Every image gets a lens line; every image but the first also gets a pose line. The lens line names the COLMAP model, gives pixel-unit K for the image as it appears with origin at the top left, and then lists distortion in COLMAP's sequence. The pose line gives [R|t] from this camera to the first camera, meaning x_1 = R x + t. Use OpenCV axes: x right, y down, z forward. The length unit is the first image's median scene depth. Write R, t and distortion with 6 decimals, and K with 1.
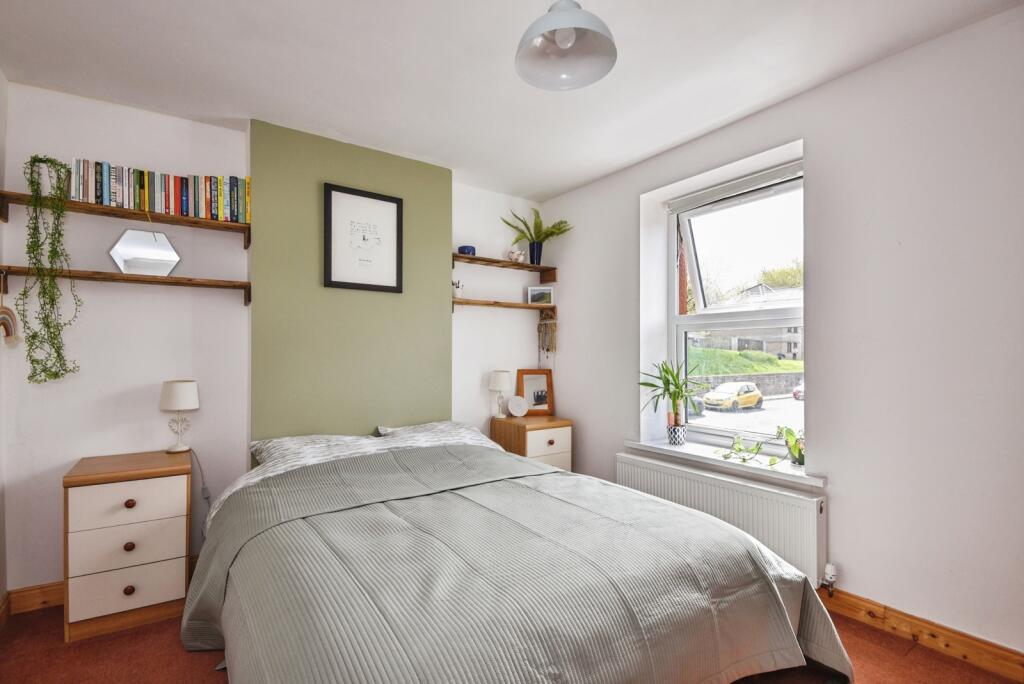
lens RADIAL K [[449.2, 0, 510.6], [0, 449.2, 353.0], [0, 0, 1]] dist [-0.000657, -0.000485]
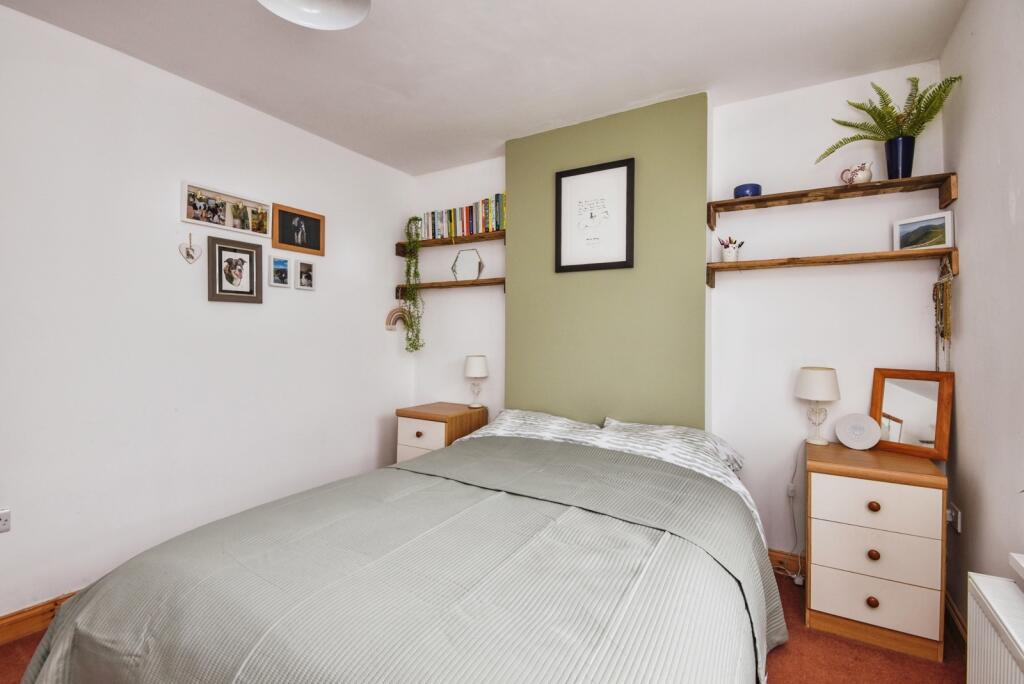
lens RADIAL K [[465.8, 0, 509.3], [0, 465.8, 330.7], [0, 0, 1]] dist [0.008846, -0.000274]
pose [[0.410507, 0.000340, -0.911857, 0.523473], [-0.006066, 0.999979, -0.002358, -0.009695], [0.911837, 0.006499, 0.410501, 0.458278]]
